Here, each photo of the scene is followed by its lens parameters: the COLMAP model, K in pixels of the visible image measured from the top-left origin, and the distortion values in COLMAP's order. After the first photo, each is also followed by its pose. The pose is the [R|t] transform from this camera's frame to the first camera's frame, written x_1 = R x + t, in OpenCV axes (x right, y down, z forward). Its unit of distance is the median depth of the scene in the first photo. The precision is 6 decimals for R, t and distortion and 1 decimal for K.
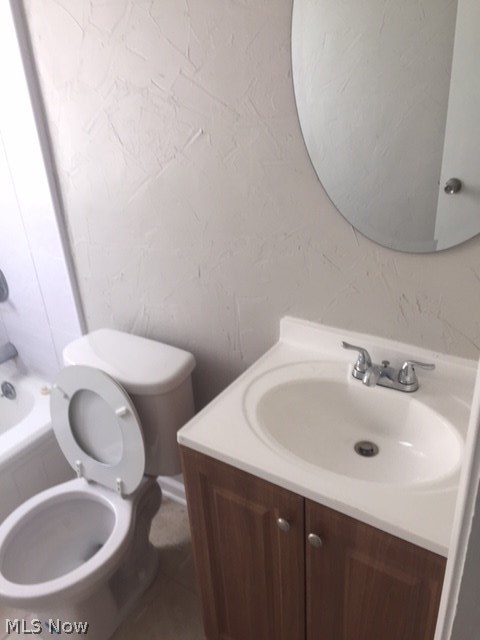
lens RADIAL K [[549.9, 0, 240.1], [0, 549.9, 322.2], [0, 0, 1]] dist [0.072019, -0.005559]
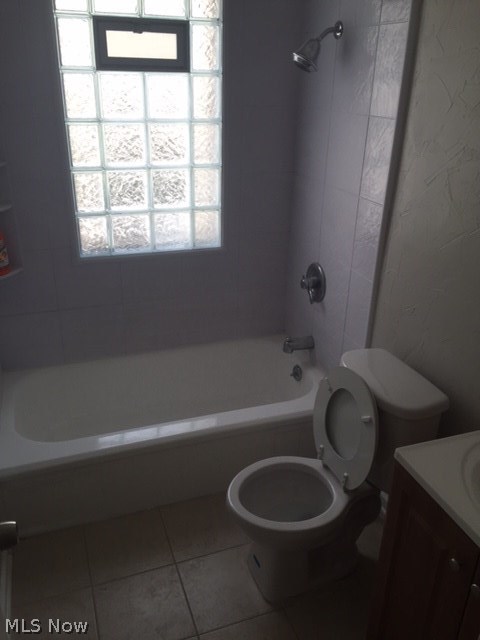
lens RADIAL K [[549.9, 0, 240.1], [0, 549.9, 322.2], [0, 0, 1]] dist [0.072019, -0.005559]
pose [[0.794917, 0.315829, -0.518034, 0.104966], [-0.339756, 0.939119, 0.051201, 0.001647], [0.502666, 0.135305, 0.853826, -0.142461]]
